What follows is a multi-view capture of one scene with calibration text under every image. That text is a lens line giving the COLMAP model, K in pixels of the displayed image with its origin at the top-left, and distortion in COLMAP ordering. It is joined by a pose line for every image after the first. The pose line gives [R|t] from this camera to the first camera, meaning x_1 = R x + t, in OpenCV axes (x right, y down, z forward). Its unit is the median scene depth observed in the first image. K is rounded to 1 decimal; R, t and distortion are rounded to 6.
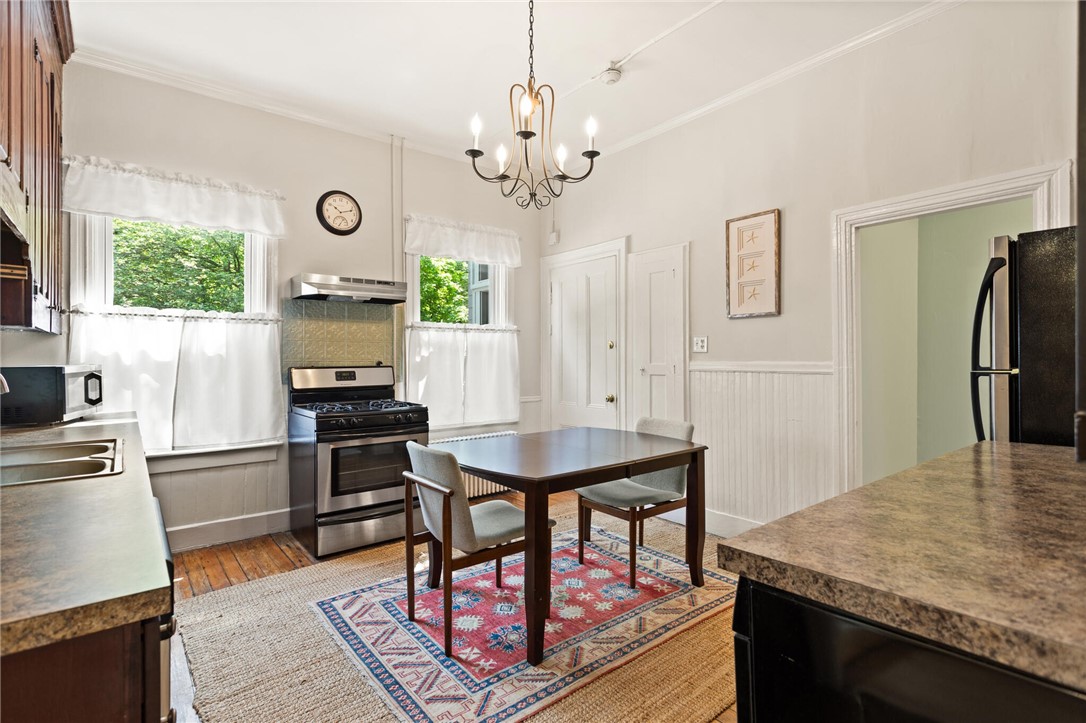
lens RADIAL K [[528.1, 0, 547.7], [0, 528.1, 354.2], [0, 0, 1]] dist [-0.007901, 0.002910]
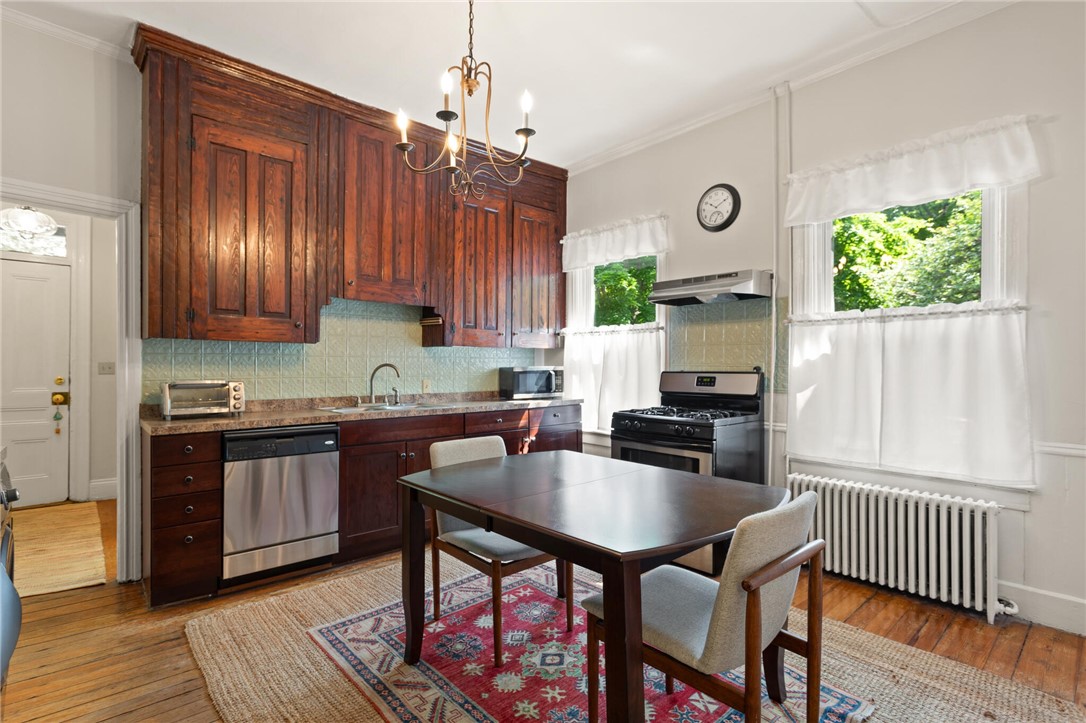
lens RADIAL K [[528.1, 0, 545.4], [0, 528.1, 368.7], [0, 0, 1]] dist [-0.007901, 0.002910]
pose [[0.042486, 0.009289, -0.999054, 0.800843], [0.005459, 0.999940, 0.009530, 0.011093], [0.999082, -0.005859, 0.042433, 0.982272]]
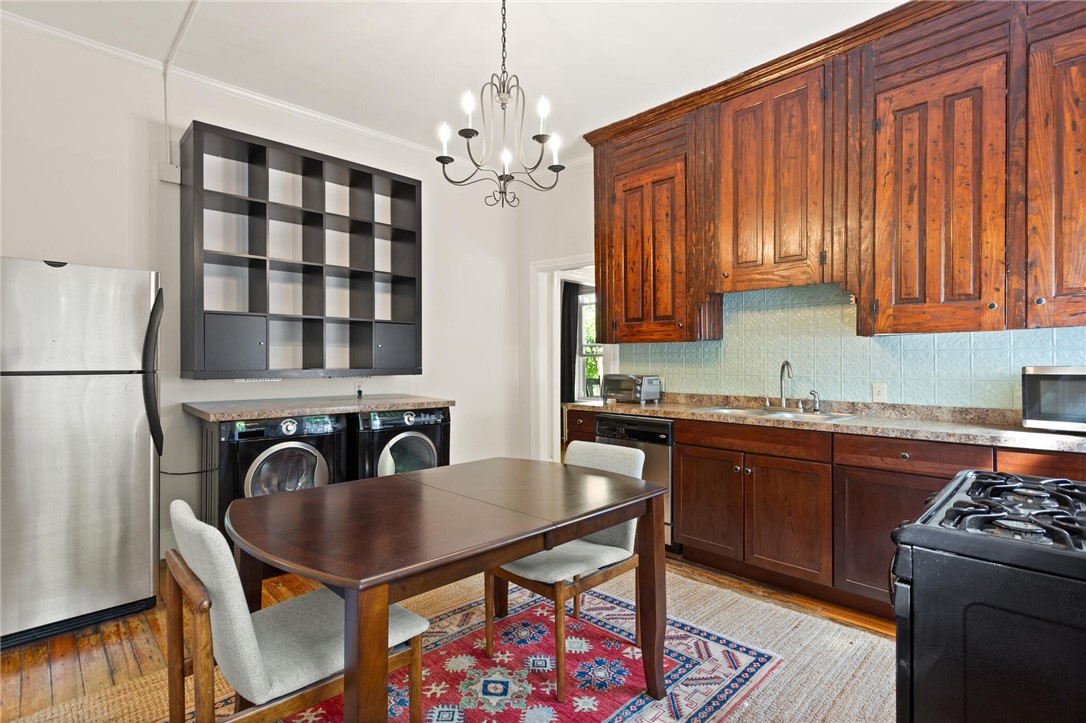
lens RADIAL K [[528.1, 0, 533.2], [0, 528.1, 362.8], [0, 0, 1]] dist [-0.007901, 0.002910]
pose [[-0.998137, 0.003402, -0.060914, -0.020881], [0.003692, 0.999982, -0.004635, 0.016785], [0.060897, -0.004852, -0.998132, 1.769483]]
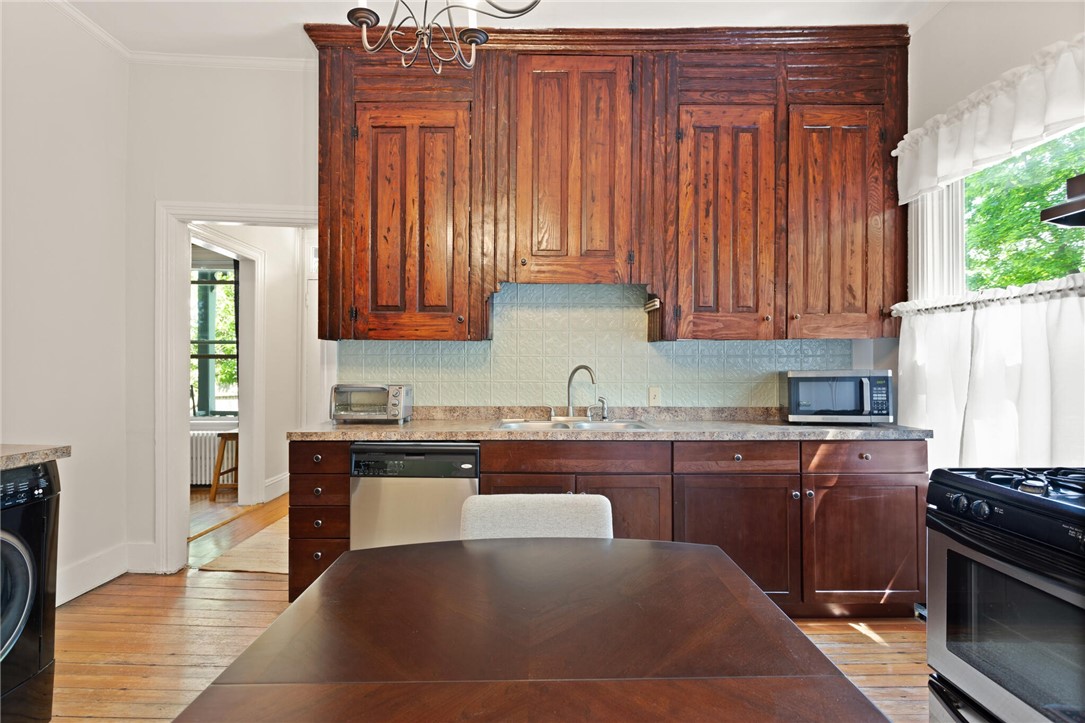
lens RADIAL K [[557.0, 0, 539.4], [0, 557.0, 359.6], [0, 0, 1]] dist [-0.009992, 0.005143]
pose [[-0.638262, -0.005113, -0.769802, 0.273375], [0.004886, 0.999931, -0.010693, 0.008935], [0.769803, -0.010587, -0.638193, 1.273335]]
